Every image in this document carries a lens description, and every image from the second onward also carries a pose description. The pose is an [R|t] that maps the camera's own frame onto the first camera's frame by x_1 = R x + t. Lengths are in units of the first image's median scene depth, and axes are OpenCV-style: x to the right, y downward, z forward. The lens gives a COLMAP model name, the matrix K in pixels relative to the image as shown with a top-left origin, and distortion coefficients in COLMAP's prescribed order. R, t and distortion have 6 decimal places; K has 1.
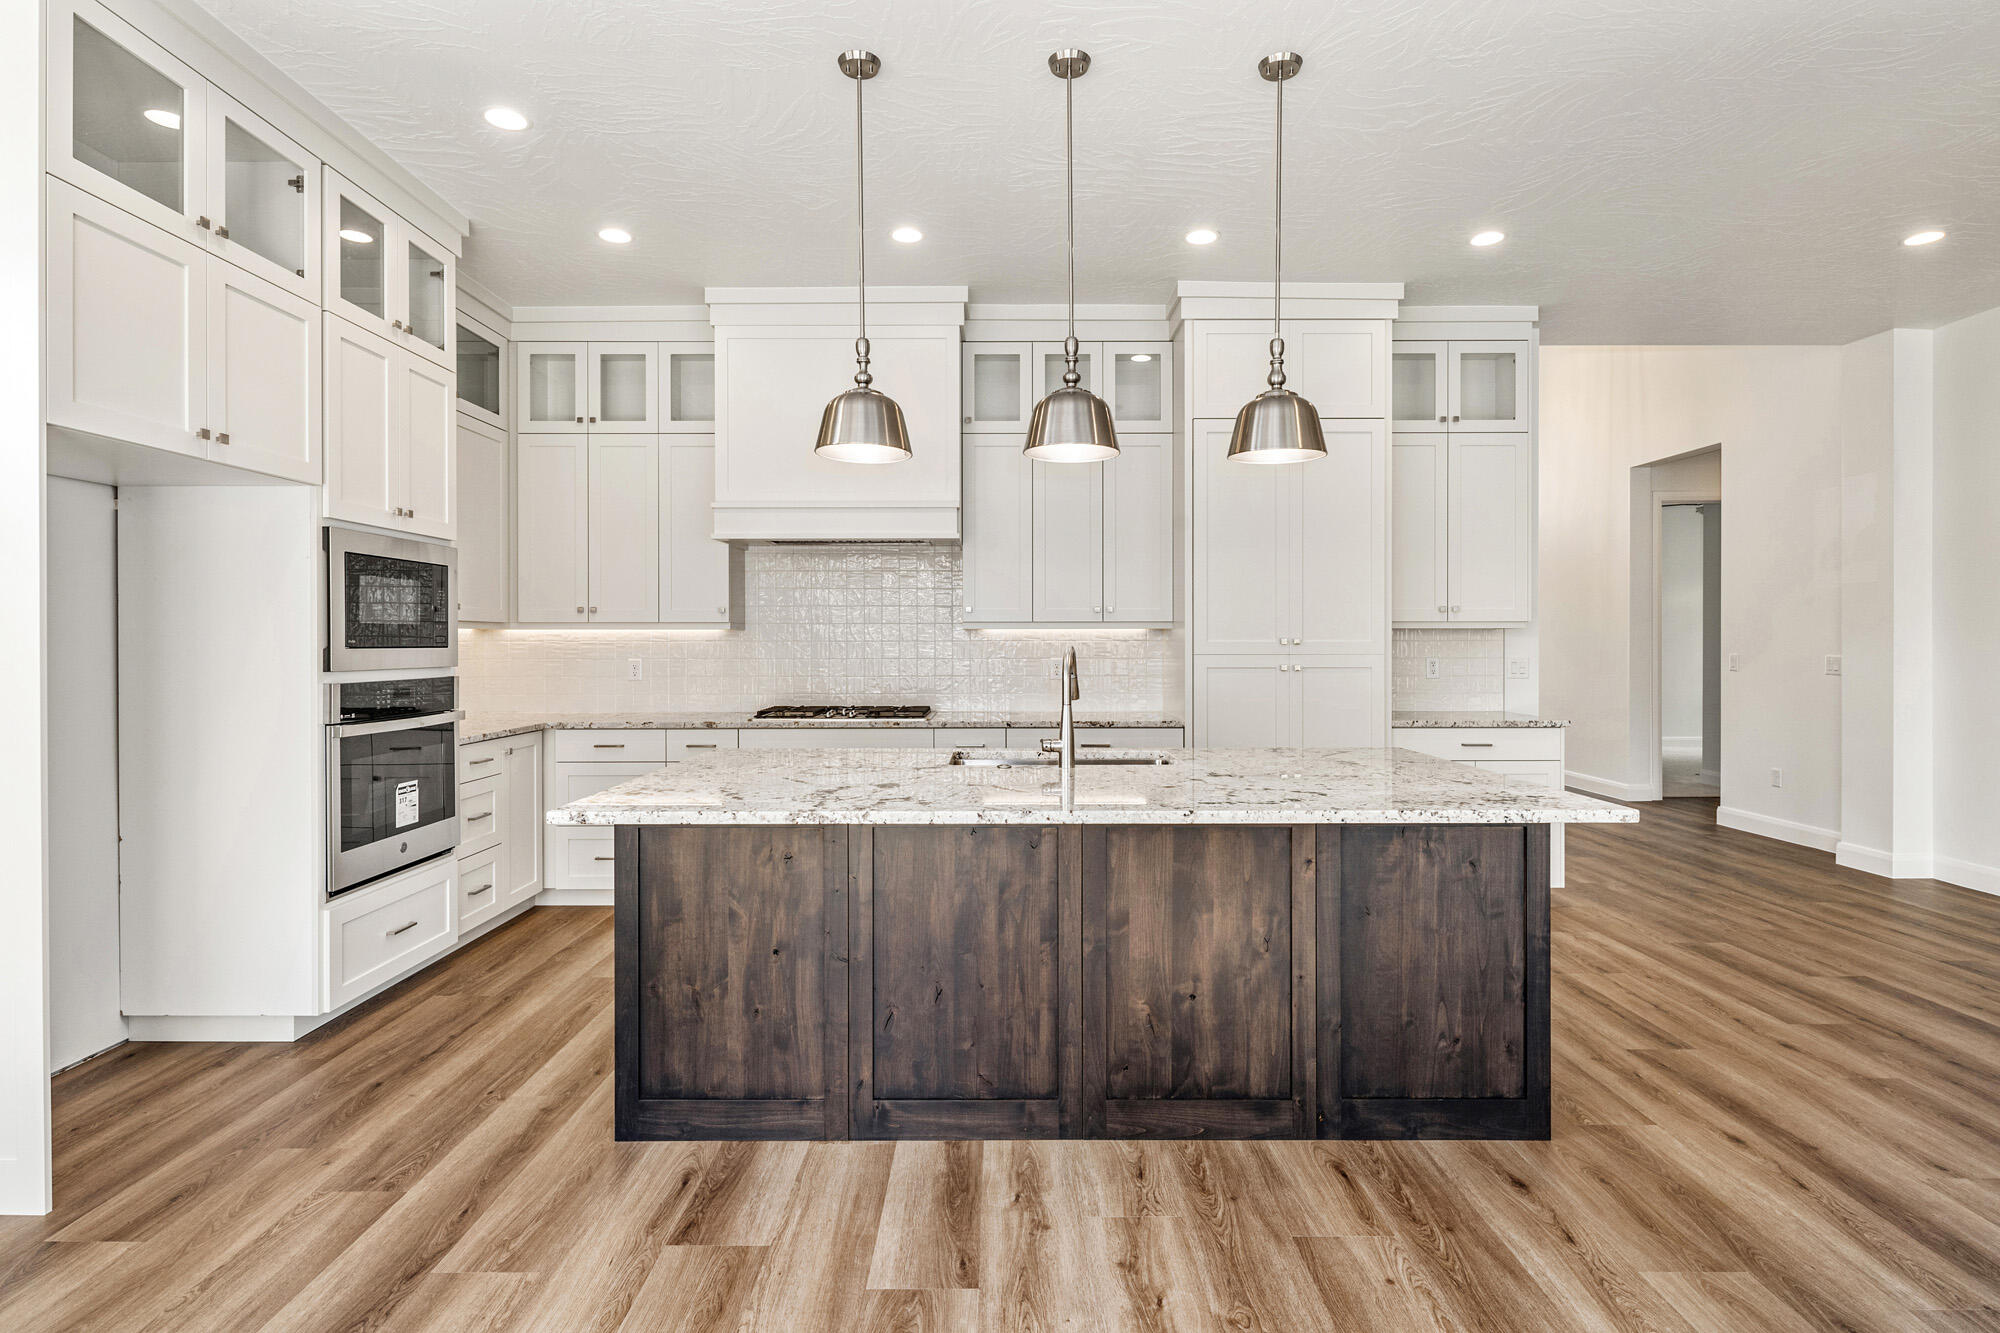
lens RADIAL K [[981.4, 0, 1004.7], [0, 981.4, 645.1], [0, 0, 1]] dist [0.001533, -0.001323]
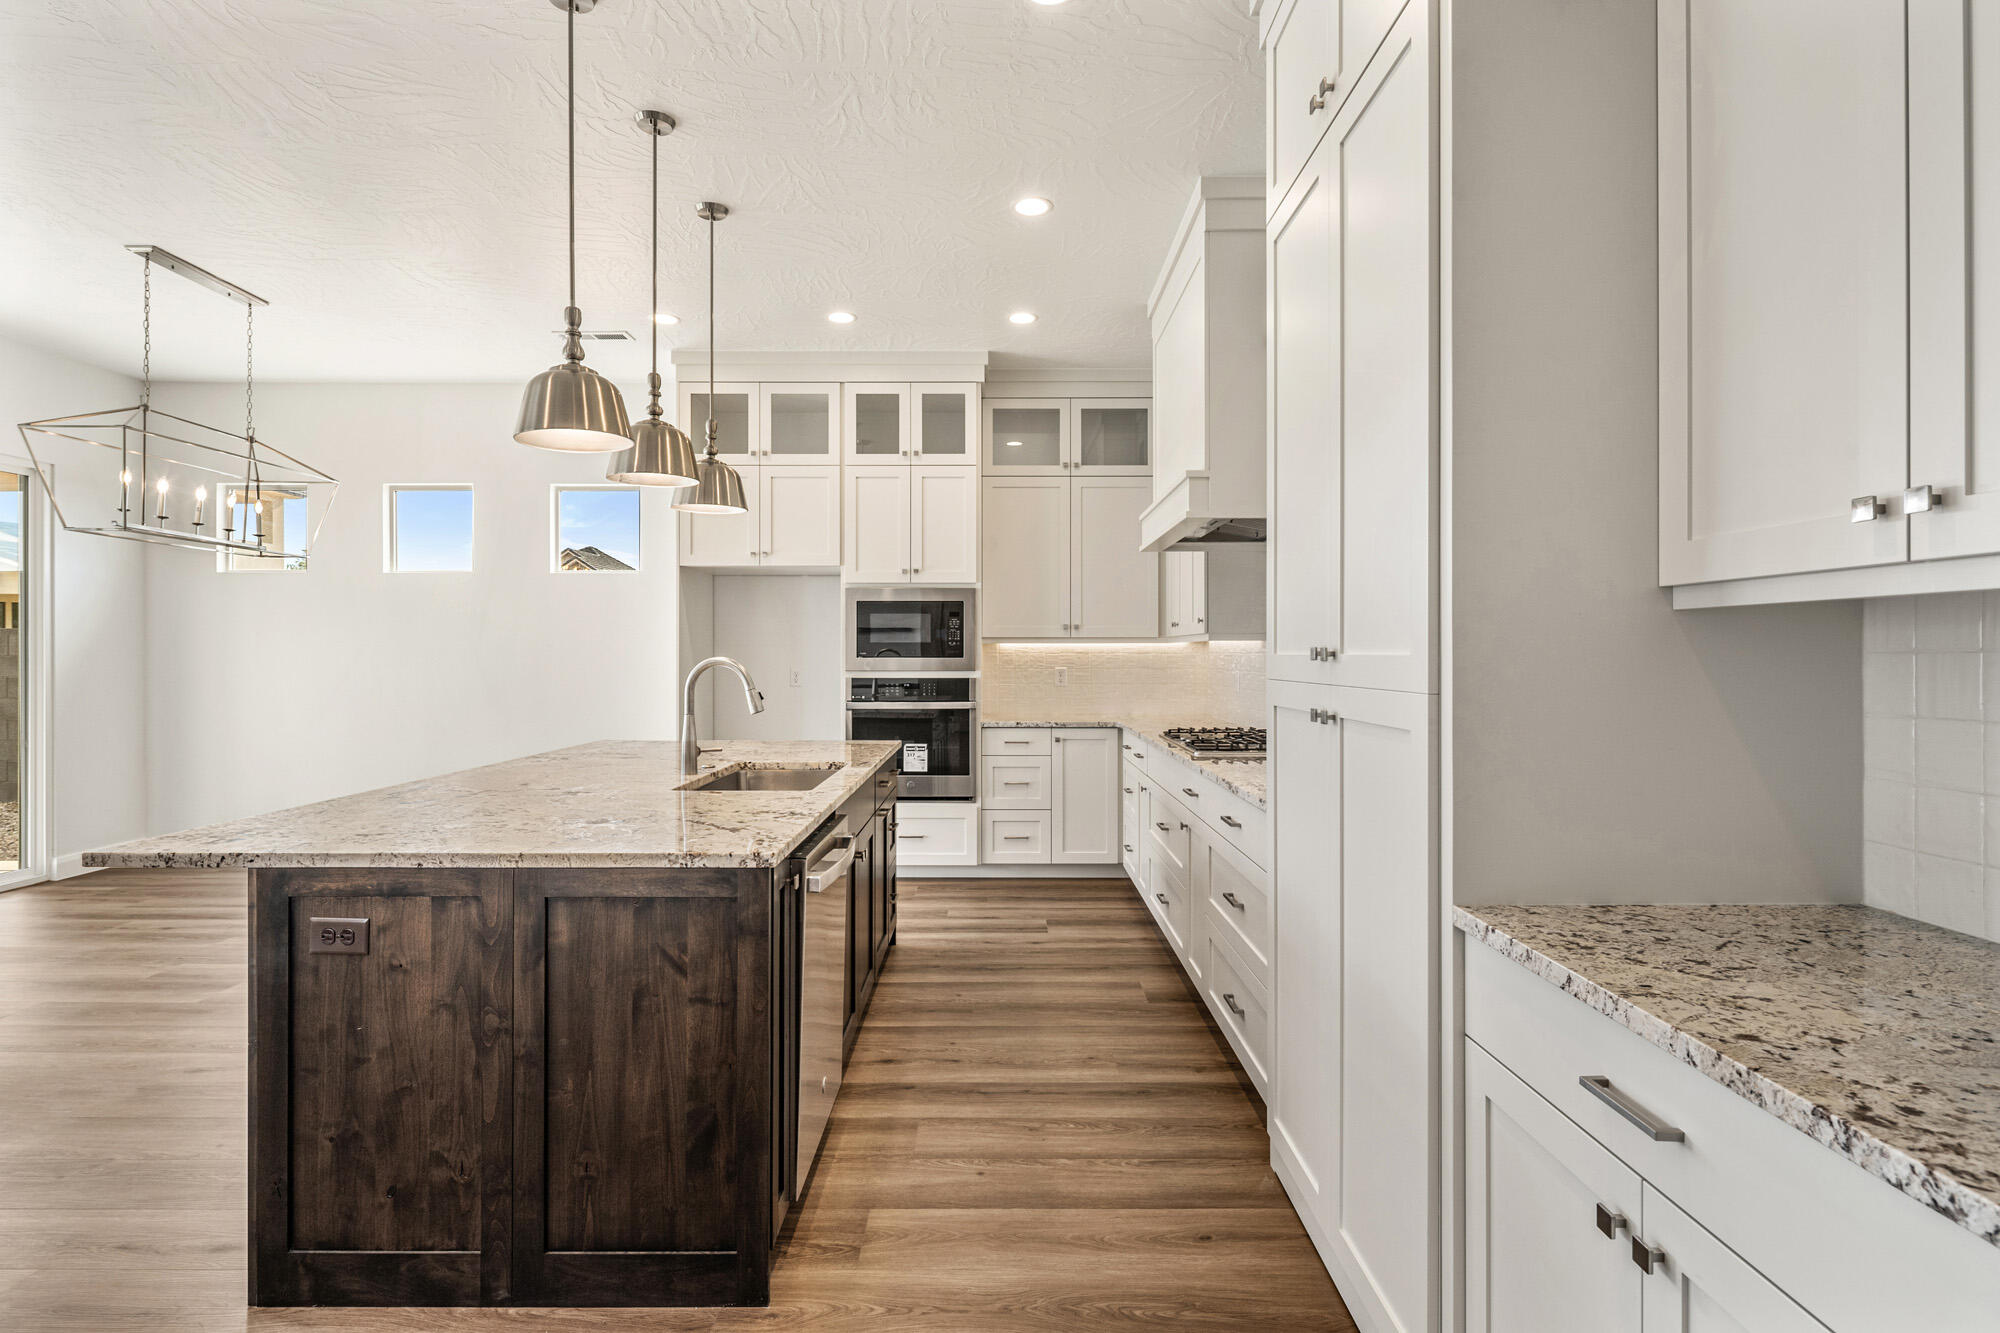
lens RADIAL K [[978.1, 0, 999.1], [0, 978.1, 656.0], [0, 0, 1]] dist [0.000793, -0.000570]
pose [[0.000540, 0.002686, -0.999996, 1.151189], [-0.004740, 0.999985, 0.002684, -0.005793], [0.999989, 0.004739, 0.000553, 1.384009]]
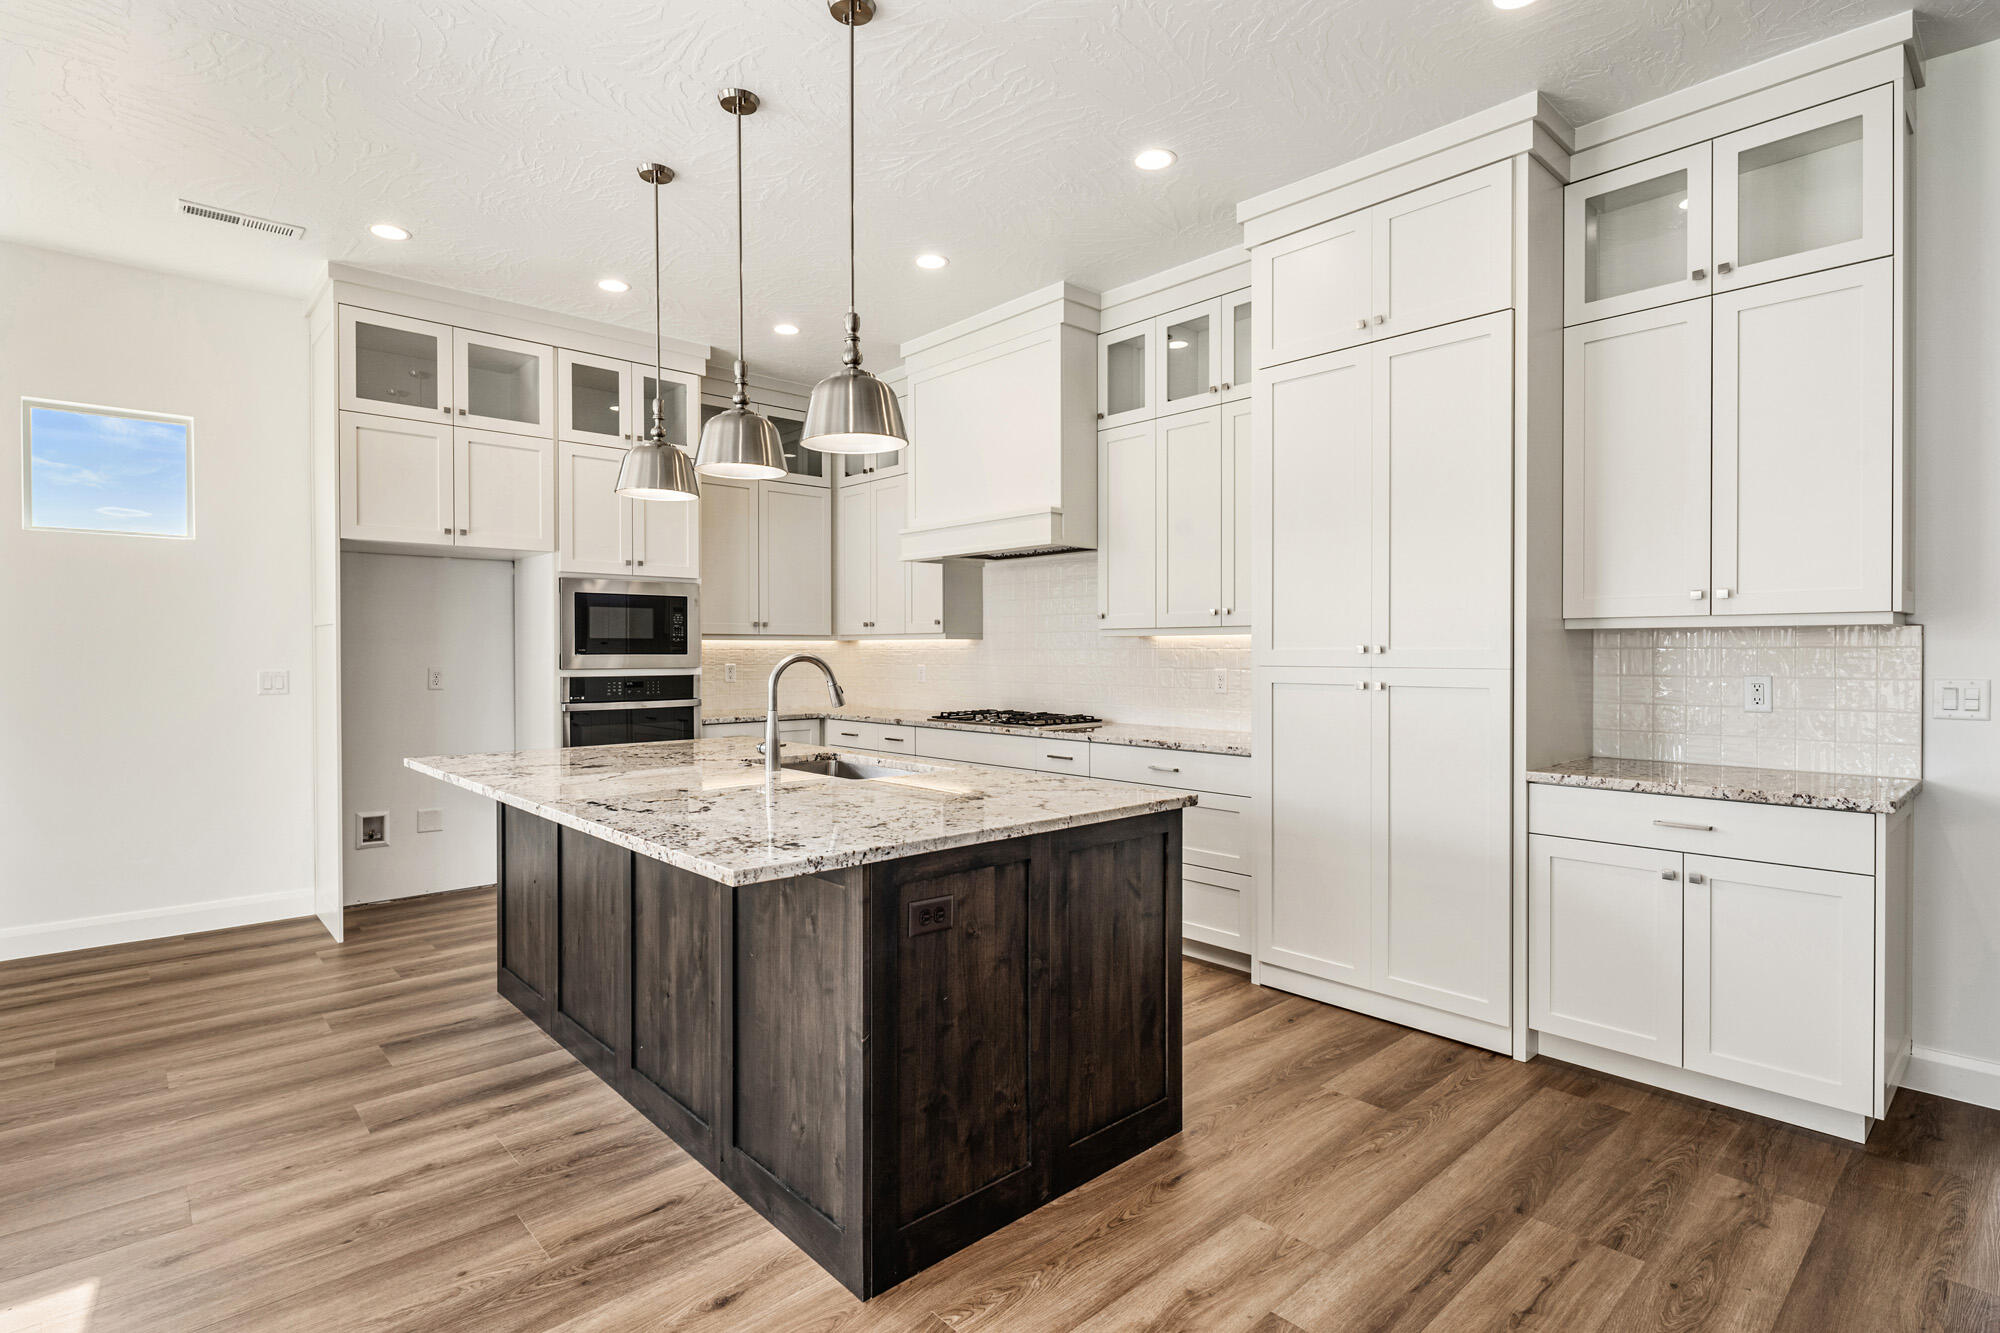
lens RADIAL K [[985.3, 0, 1005.2], [0, 985.3, 661.3], [0, 0, 1]] dist [0.001288, -0.000915]
pose [[0.676189, 0.007429, -0.736691, 1.042550], [-0.002212, 0.999965, 0.008054, -0.000250], [0.736725, -0.003817, 0.676182, 0.494881]]
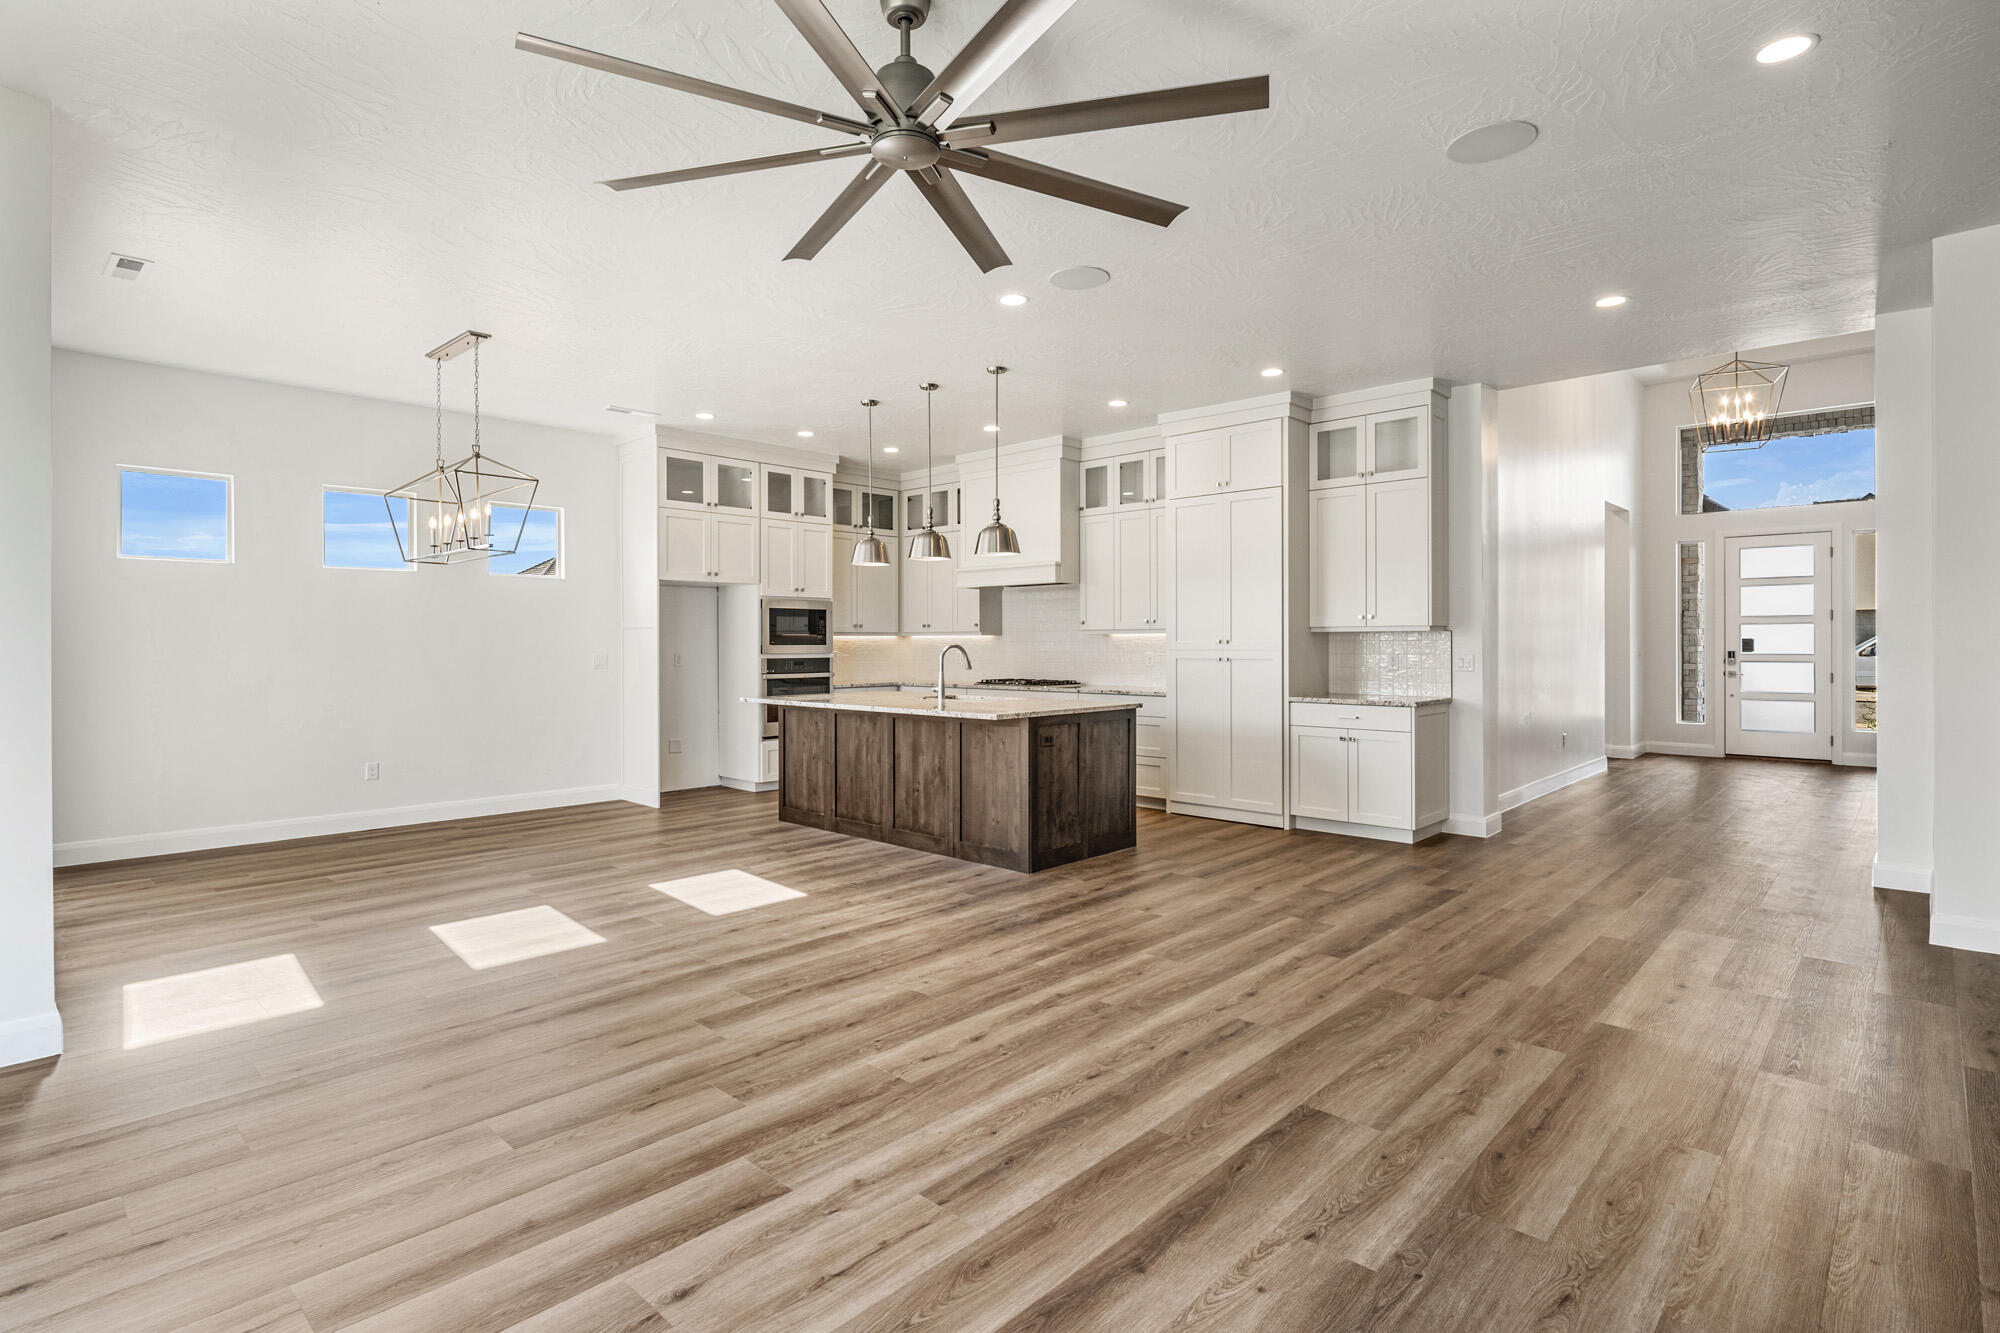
lens RADIAL K [[985.7, 0, 998.2], [0, 985.7, 640.5], [0, 0, 1]] dist [0.000898, -0.001128]
pose [[0.725578, -0.002314, -0.688136, 1.745280], [-0.000851, 0.999991, -0.004260, 0.001734], [0.688139, 0.003676, 0.725570, -0.536402]]
